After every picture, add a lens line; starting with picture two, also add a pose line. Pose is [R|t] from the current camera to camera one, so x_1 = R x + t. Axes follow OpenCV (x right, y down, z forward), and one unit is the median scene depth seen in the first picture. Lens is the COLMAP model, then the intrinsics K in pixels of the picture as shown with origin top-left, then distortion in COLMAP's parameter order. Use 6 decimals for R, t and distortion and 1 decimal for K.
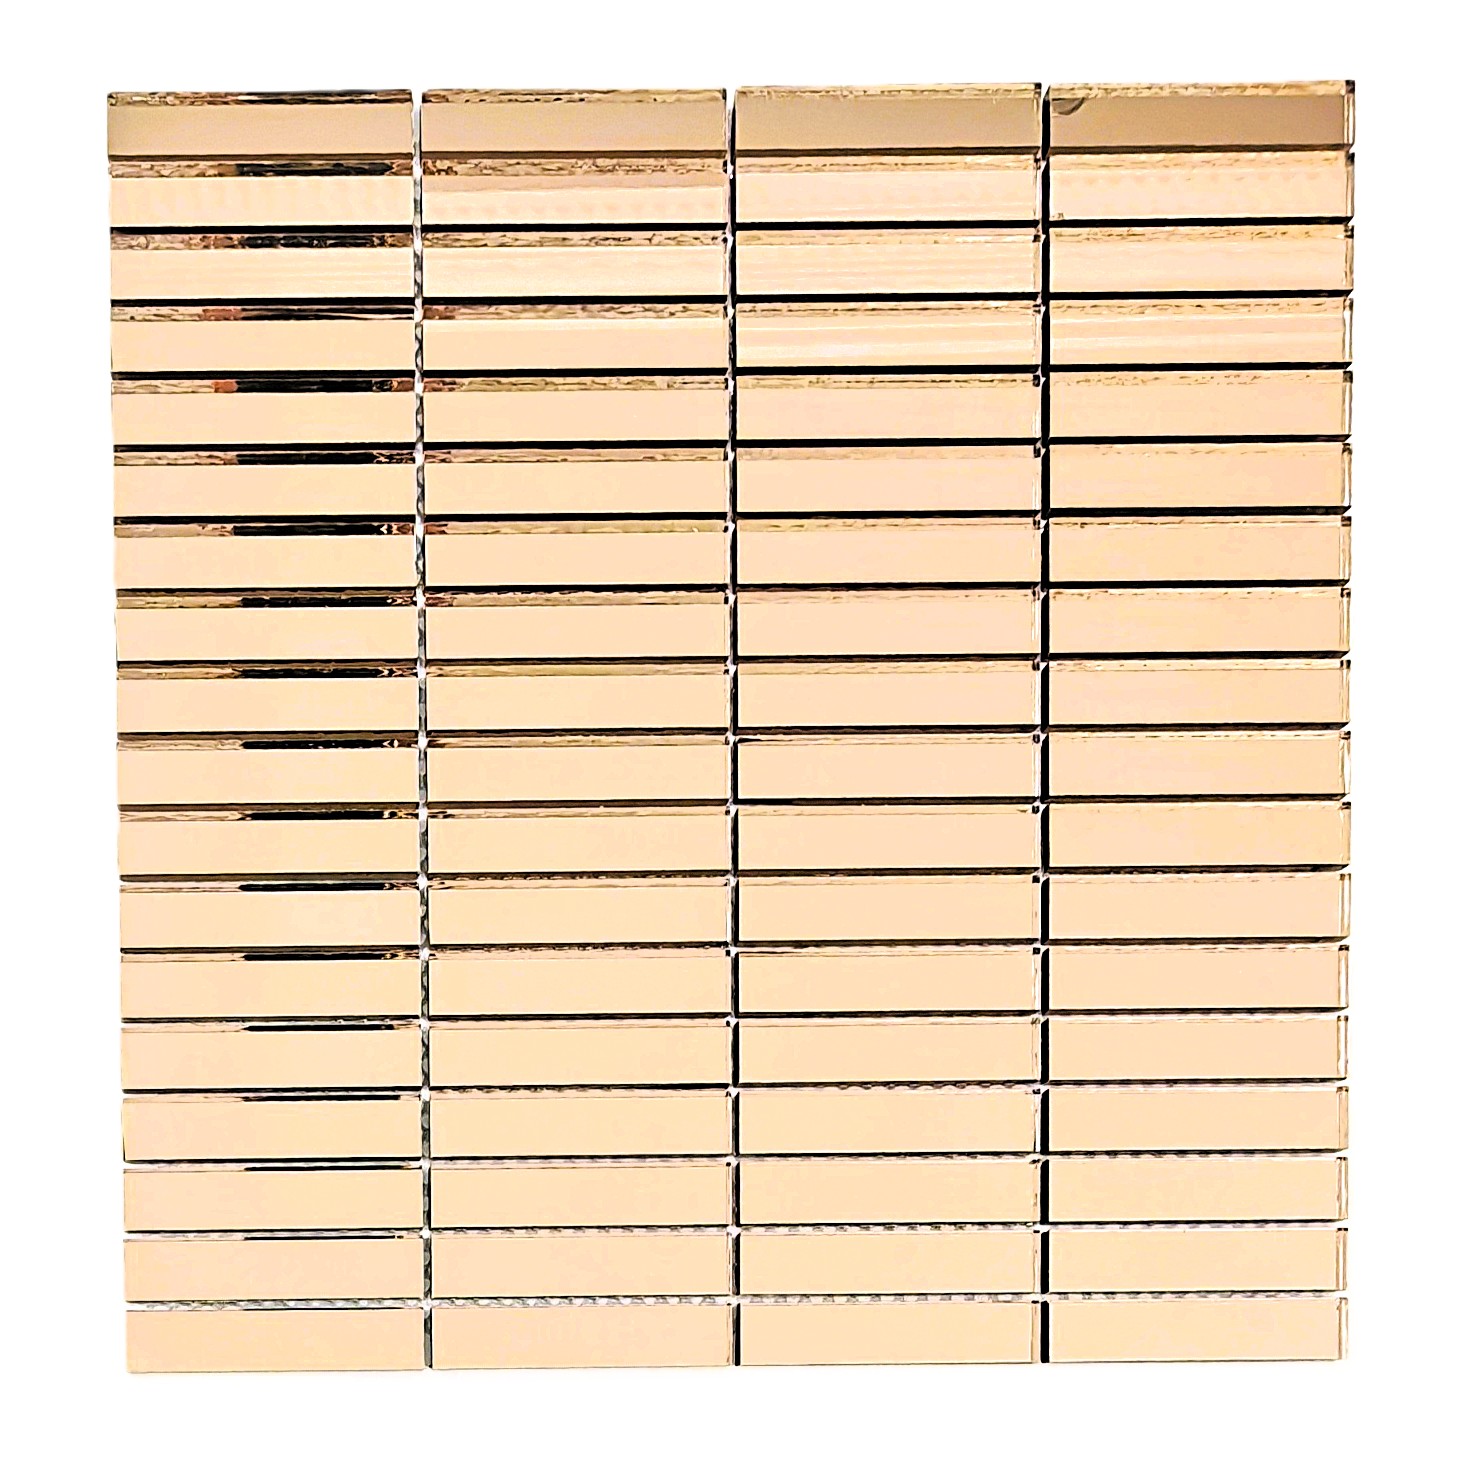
lens RADIAL K [[1194.0, 0, 729.0], [0, 1194.0, 729.7], [0, 0, 1]] dist [0.006017, -0.000594]
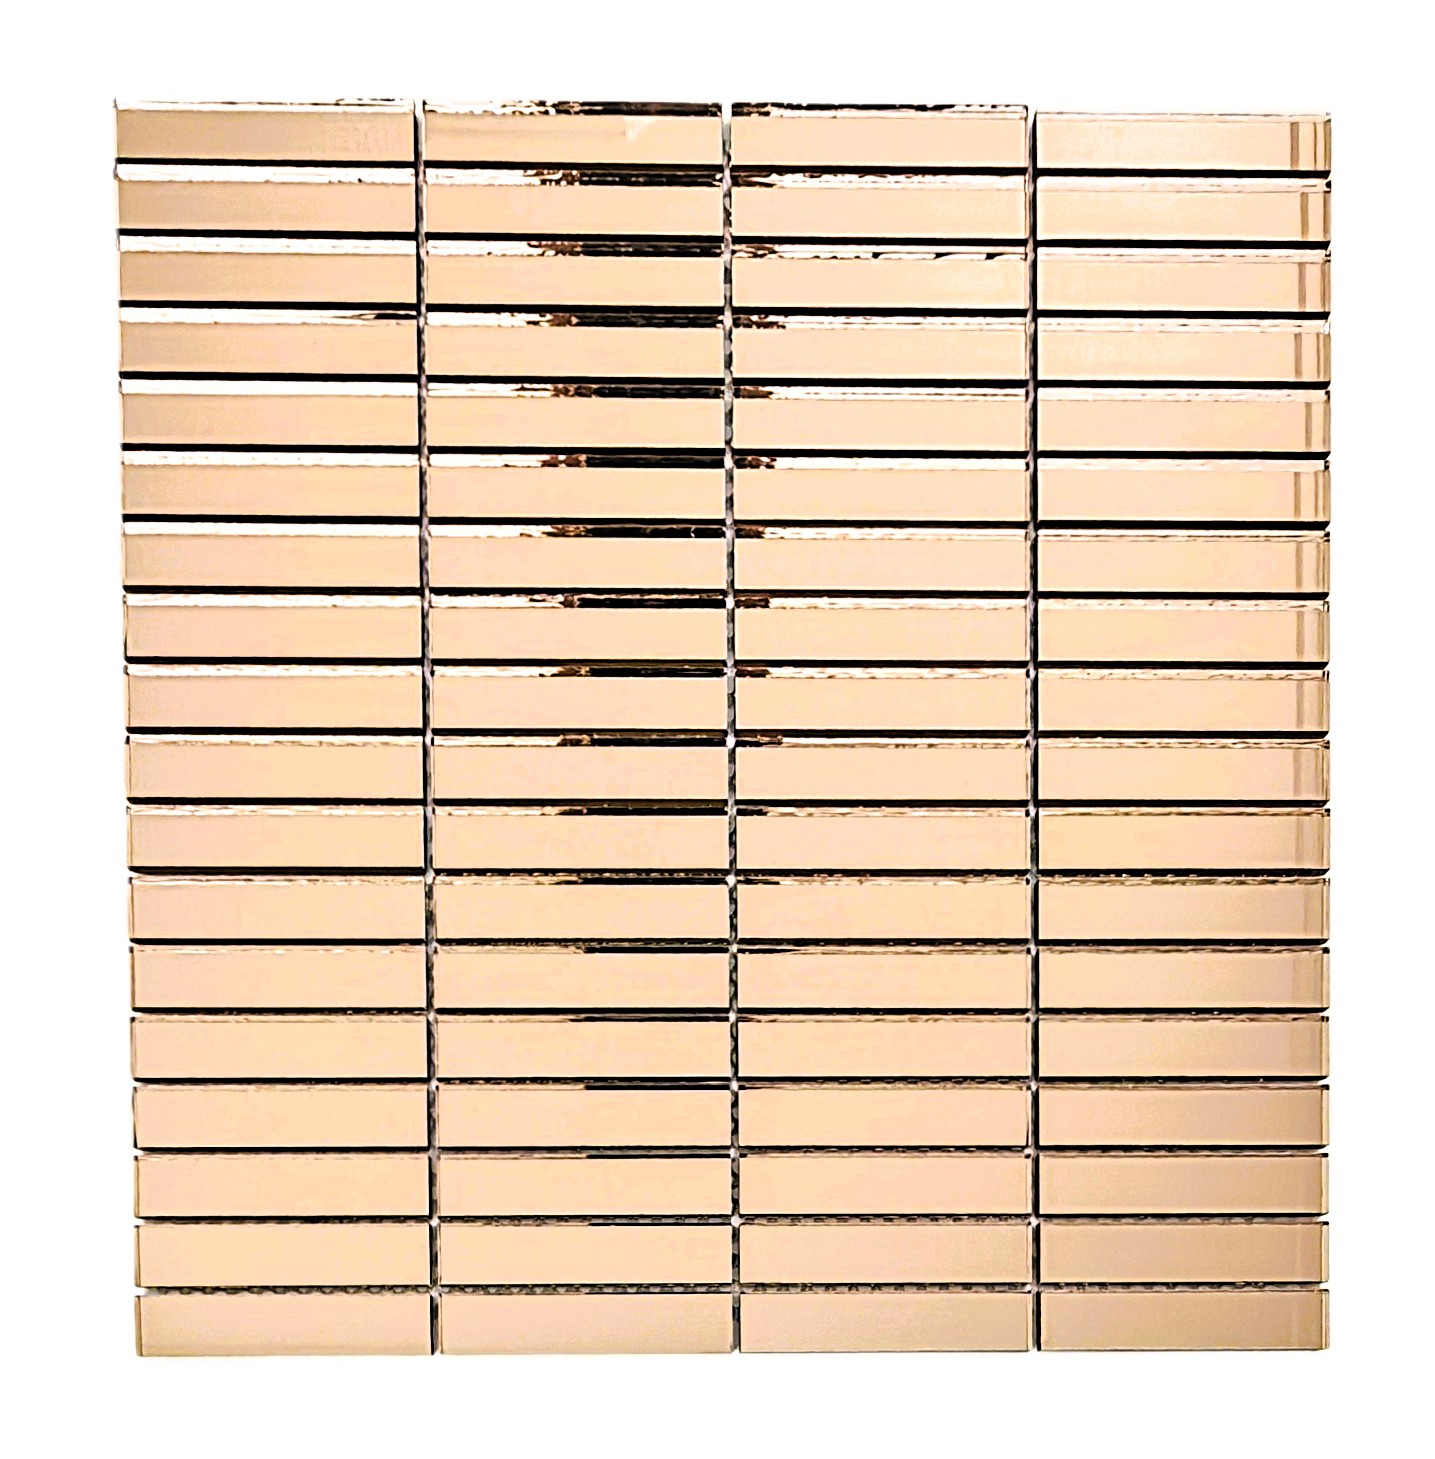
lens RADIAL K [[1168.4, 0, 717.4], [0, 1168.4, 734.8], [0, 0, 1]] dist [0.002302, 0.001763]
pose [[0.999806, 0.012634, 0.015081, -0.268642], [-0.012673, 0.999917, 0.002461, 0.002340], [-0.015049, -0.002652, 0.999883, 0.000115]]
